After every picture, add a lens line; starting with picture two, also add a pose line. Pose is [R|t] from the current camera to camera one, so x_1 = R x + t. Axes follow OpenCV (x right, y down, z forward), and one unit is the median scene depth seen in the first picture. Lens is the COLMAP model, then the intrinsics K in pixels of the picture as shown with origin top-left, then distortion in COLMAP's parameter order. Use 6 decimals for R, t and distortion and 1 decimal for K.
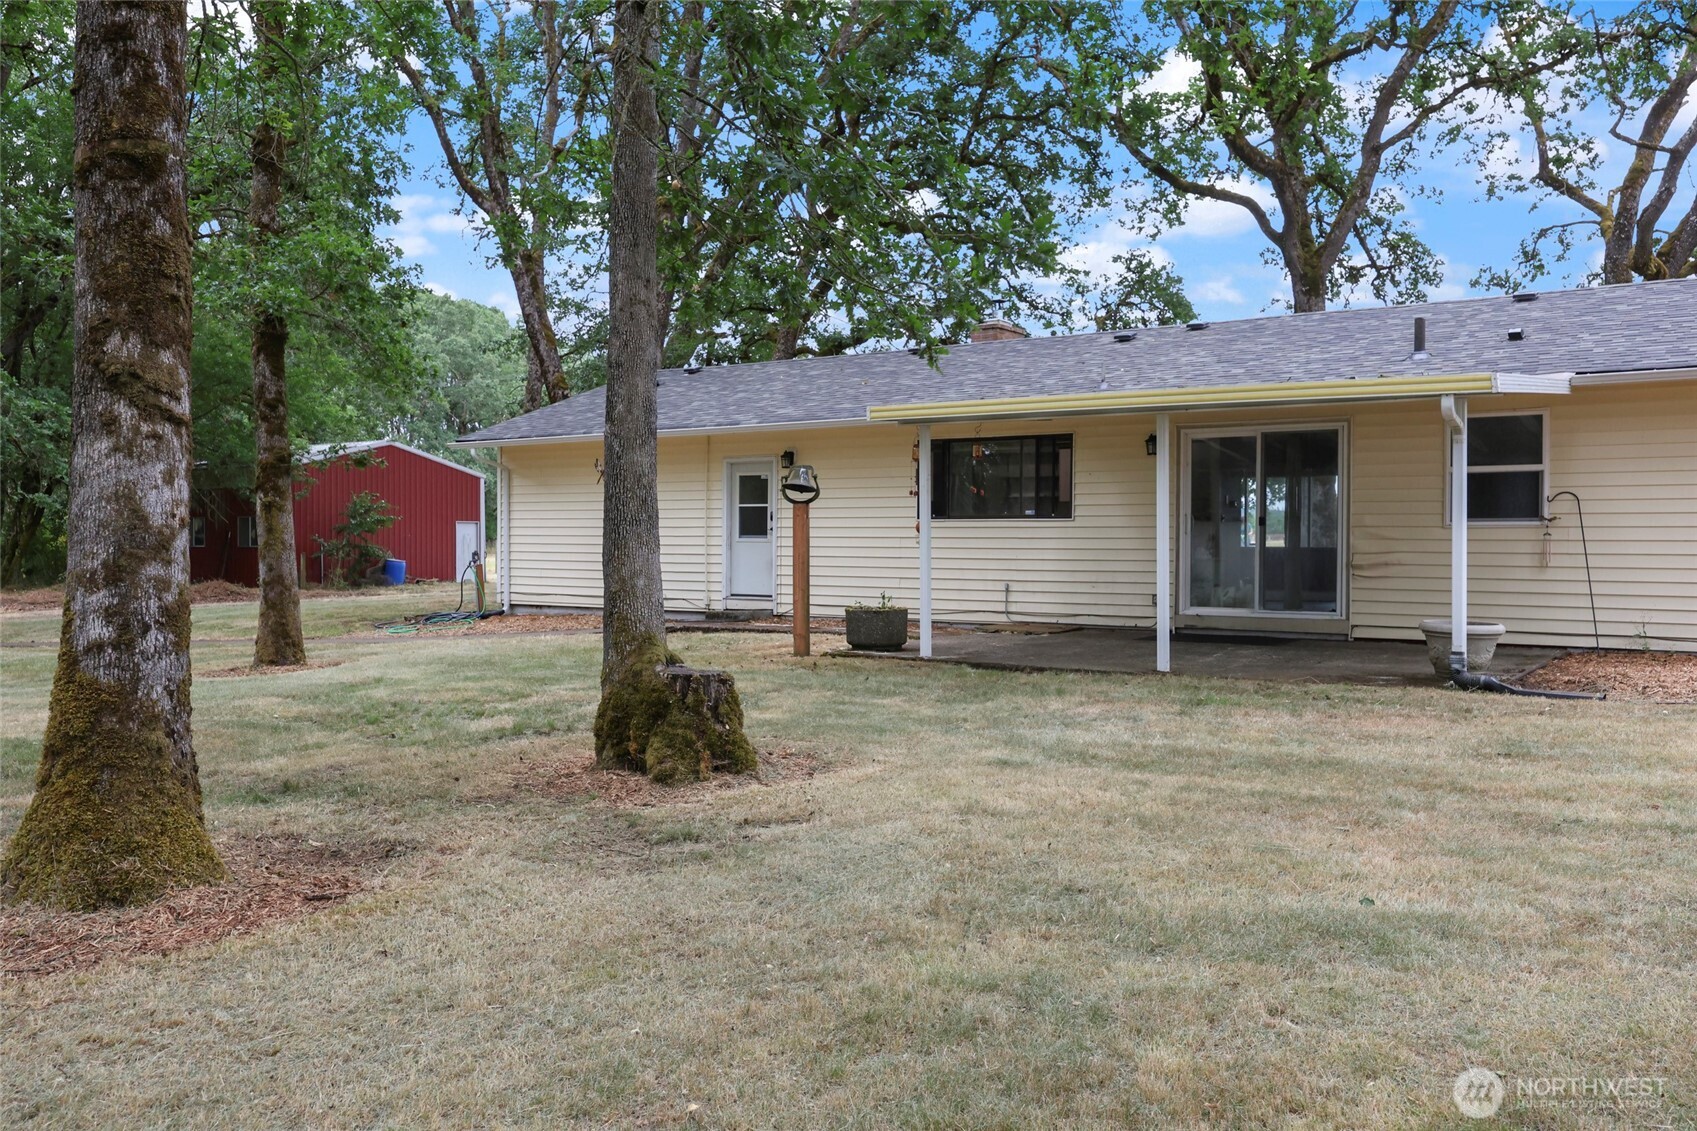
lens RADIAL K [[1391.6, 0, 854.8], [0, 1391.6, 563.5], [0, 0, 1]] dist [-0.005383, 0.005993]
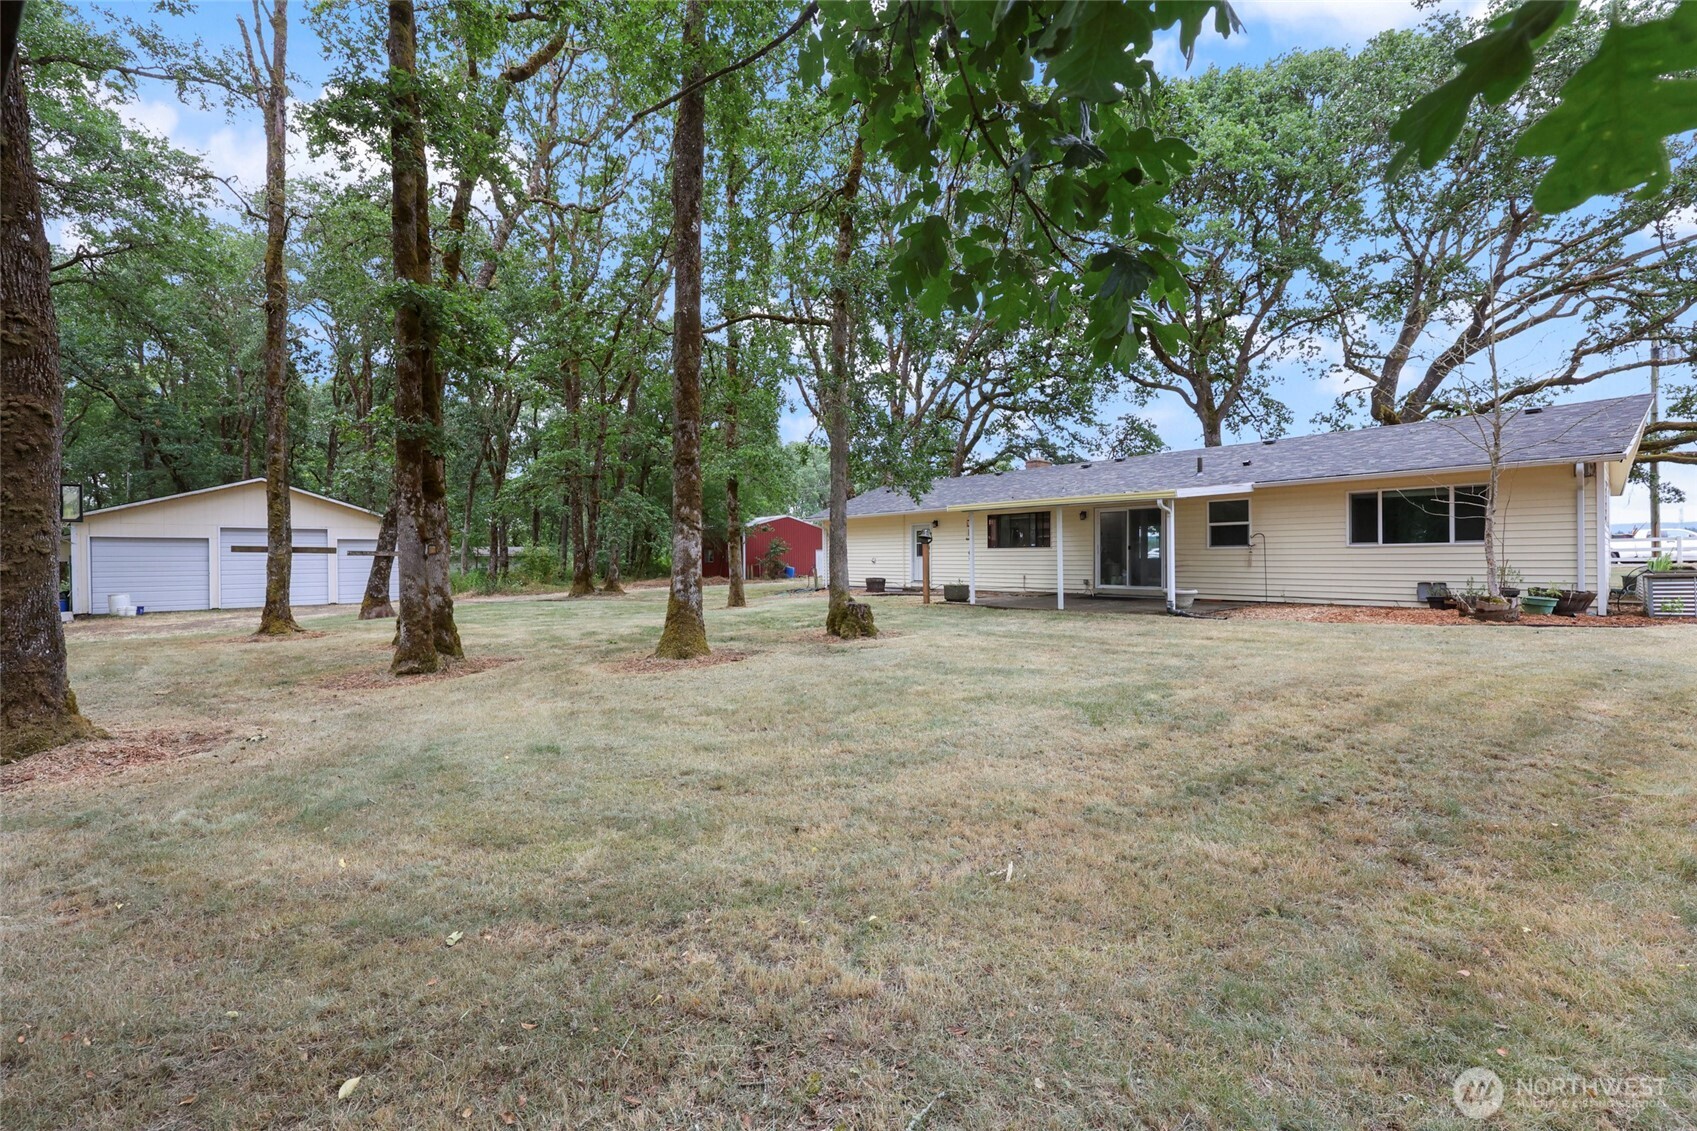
lens RADIAL K [[680.4, 0, 840.8], [0, 680.4, 564.7], [0, 0, 1]] dist [0.001256, 0.000027]
pose [[0.967773, -0.008144, -0.251692, 0.112209], [0.006937, 0.999960, -0.005682, 0.000917], [0.251728, 0.003752, 0.967791, -0.220260]]
